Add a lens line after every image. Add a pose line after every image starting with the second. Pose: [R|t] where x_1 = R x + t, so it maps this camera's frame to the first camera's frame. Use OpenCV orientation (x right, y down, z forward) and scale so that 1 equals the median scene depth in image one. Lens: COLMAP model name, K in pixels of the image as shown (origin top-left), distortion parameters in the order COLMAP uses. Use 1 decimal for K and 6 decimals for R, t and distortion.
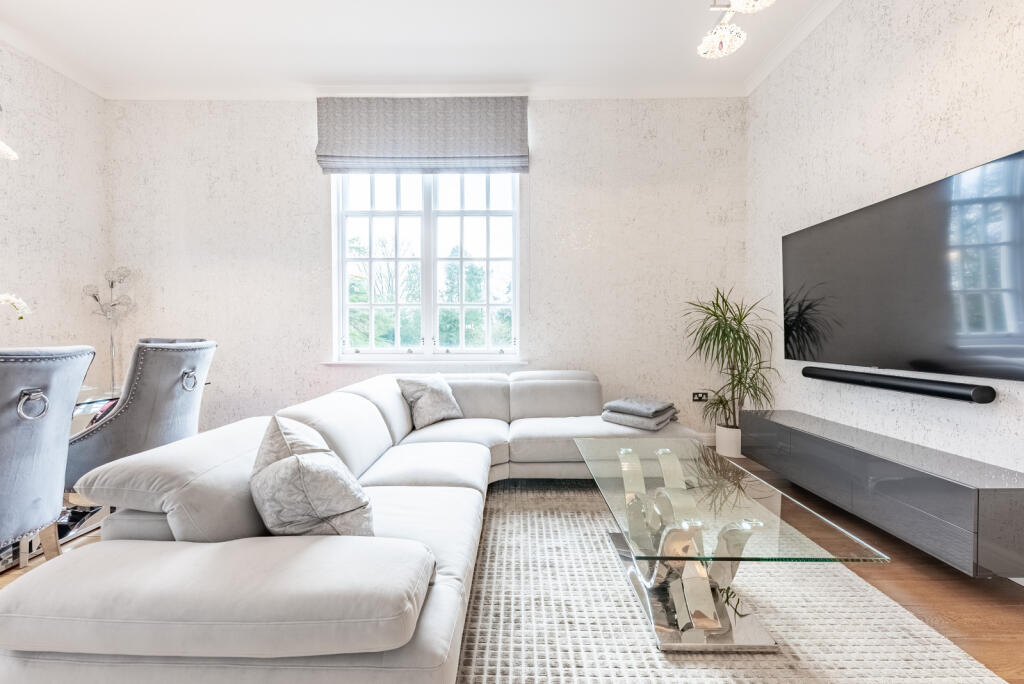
lens RADIAL K [[422.9, 0, 511.9], [0, 422.9, 342.0], [0, 0, 1]] dist [0.004413, -0.000790]
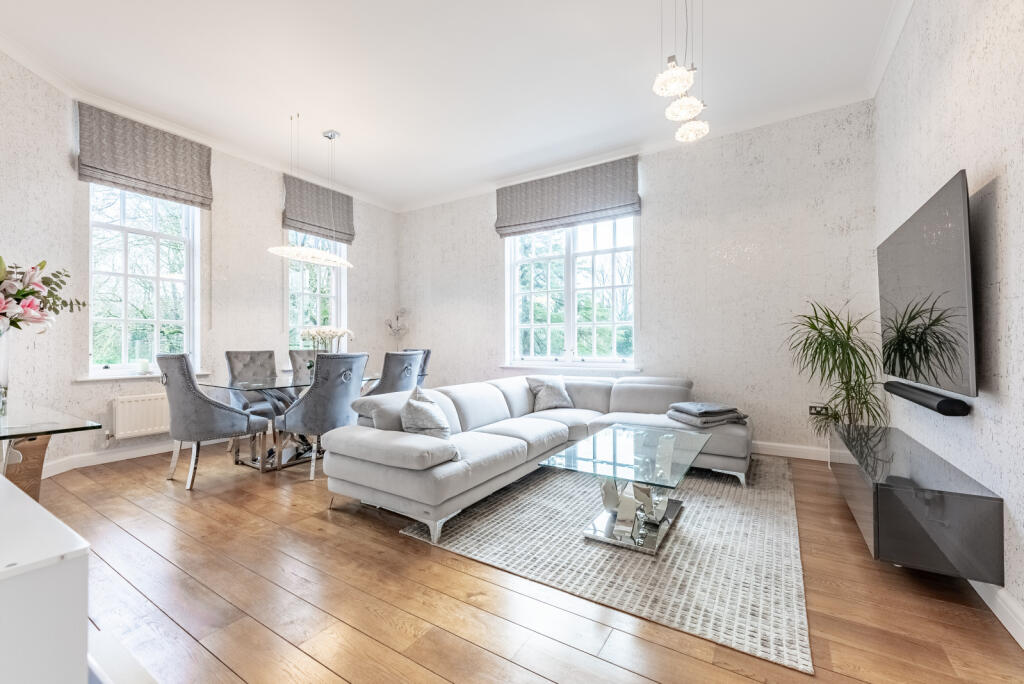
lens RADIAL K [[422.9, 0, 520.7], [0, 422.9, 341.5], [0, 0, 1]] dist [0.004413, -0.000790]
pose [[0.855340, -0.005183, -0.518042, 0.382415], [-0.009087, 0.999646, -0.025005, -0.000613], [0.517988, 0.026095, 0.854990, -0.221685]]
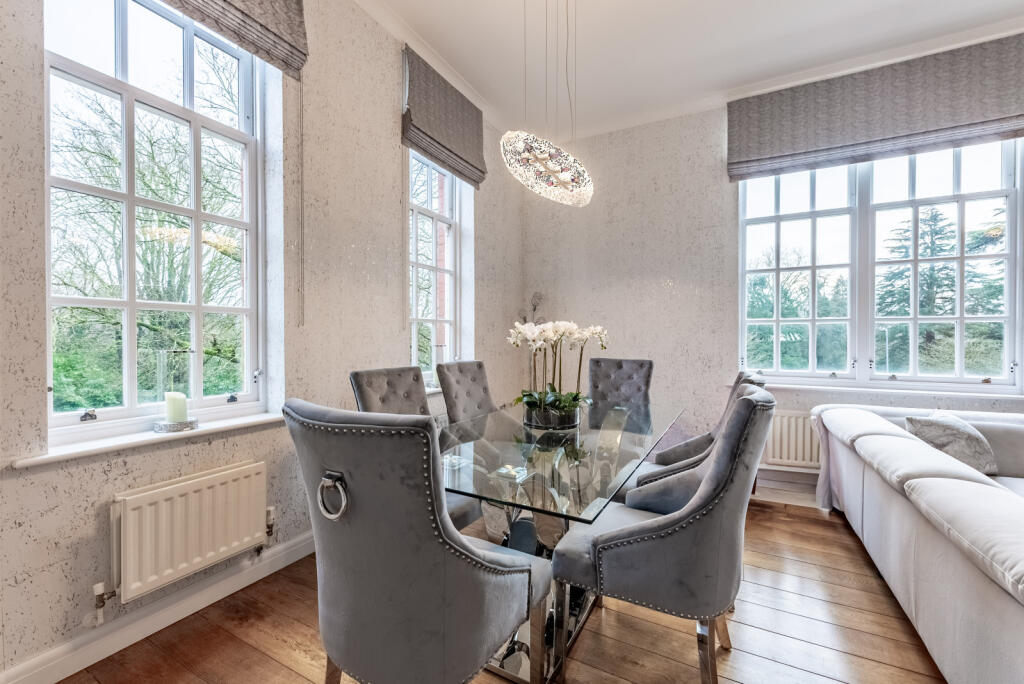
lens RADIAL K [[422.9, 0, 517.4], [0, 422.9, 343.0], [0, 0, 1]] dist [0.004413, -0.000790]
pose [[0.889820, 0.007221, -0.456255, -0.434907], [-0.011731, 0.999906, -0.007055, -0.030487], [0.456162, 0.011630, 0.889821, -0.043949]]
